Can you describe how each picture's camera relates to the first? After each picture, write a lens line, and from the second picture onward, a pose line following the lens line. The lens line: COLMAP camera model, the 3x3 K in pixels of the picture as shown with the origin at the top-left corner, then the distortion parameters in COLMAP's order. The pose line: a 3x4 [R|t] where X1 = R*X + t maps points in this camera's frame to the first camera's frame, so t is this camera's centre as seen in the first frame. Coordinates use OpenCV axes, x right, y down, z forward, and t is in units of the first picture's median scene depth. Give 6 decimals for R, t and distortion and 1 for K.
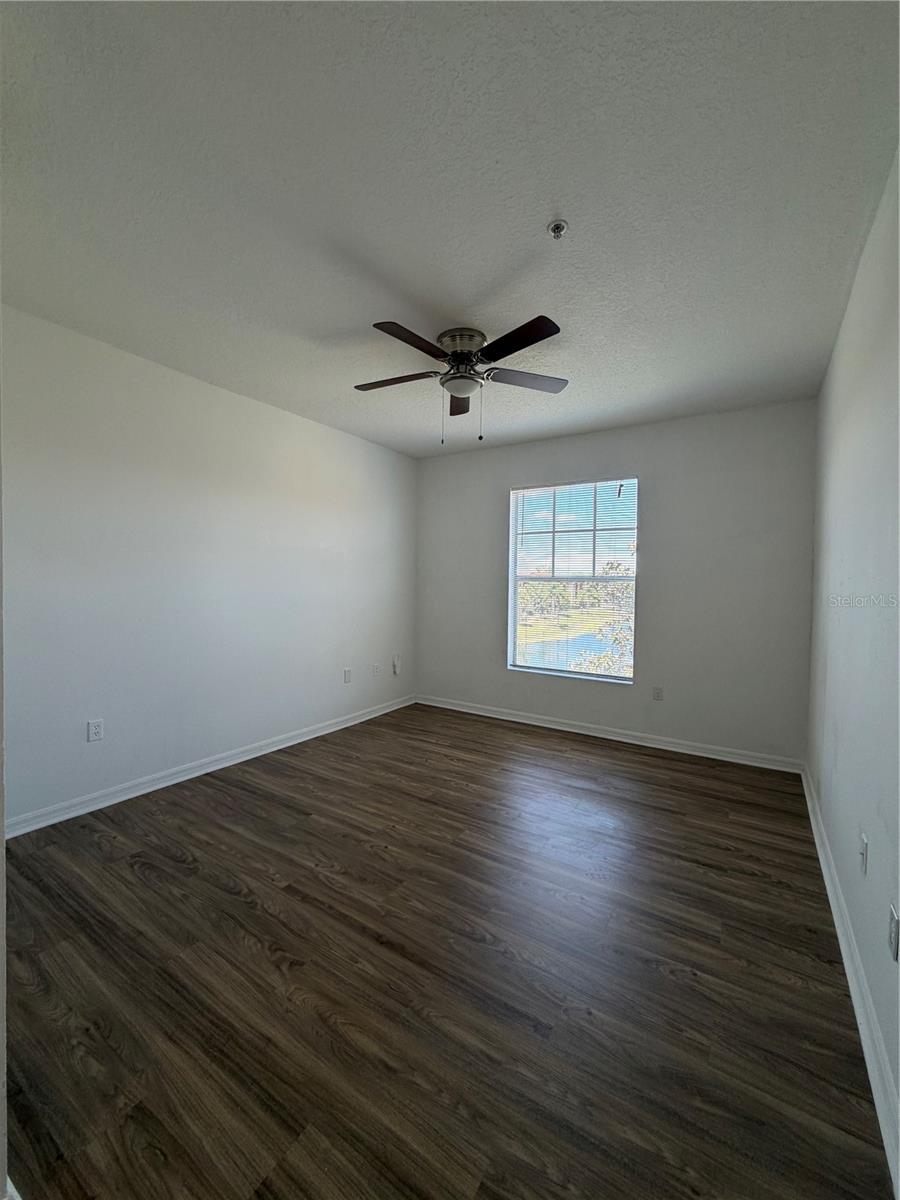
lens RADIAL K [[476.3, 0, 451.4], [0, 476.3, 596.0], [0, 0, 1]] dist [0.001300, -0.000203]
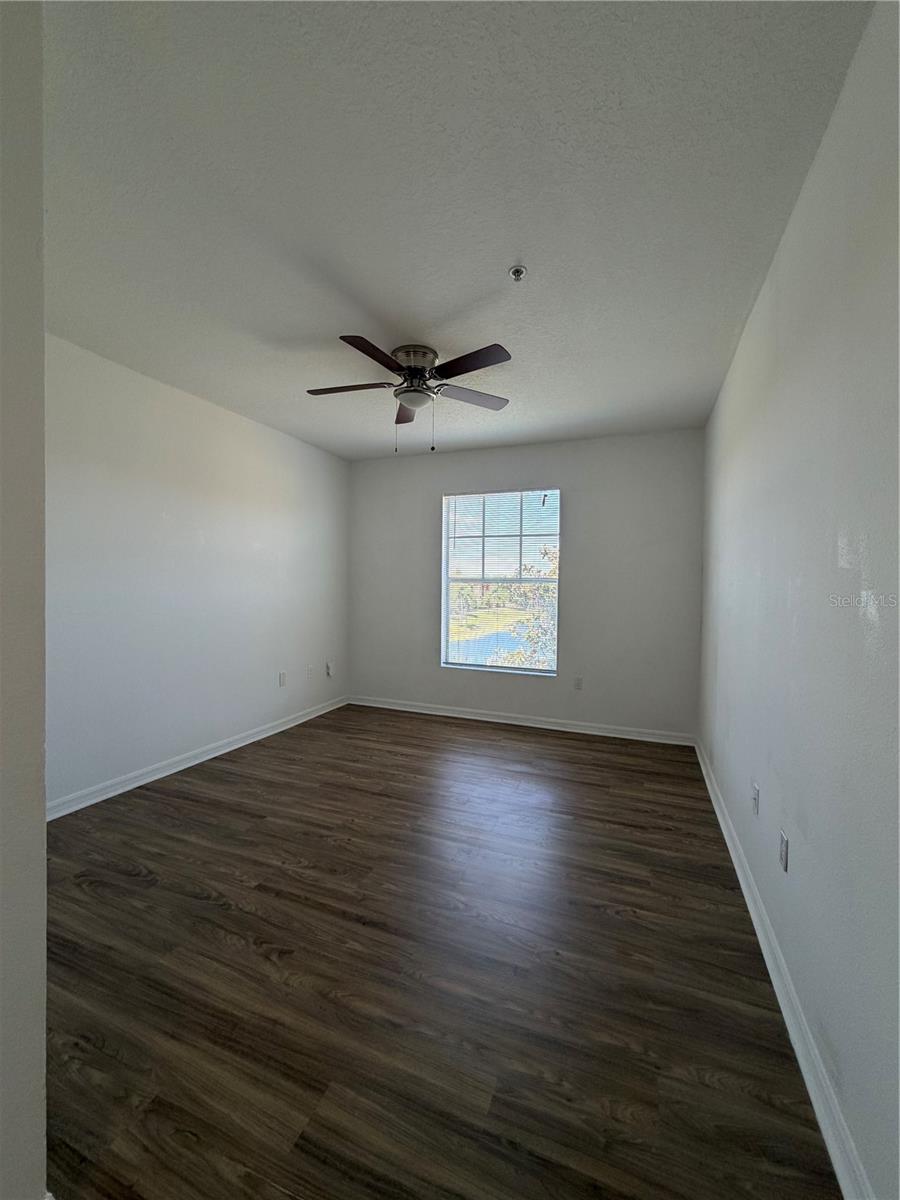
lens RADIAL K [[476.3, 0, 450.6], [0, 476.3, 595.9], [0, 0, 1]] dist [0.001300, -0.000203]
pose [[0.981646, -0.005810, 0.190622, -0.119949], [0.006338, 0.999978, -0.002161, 0.001247], [-0.190605, 0.003330, 0.981661, -0.063209]]
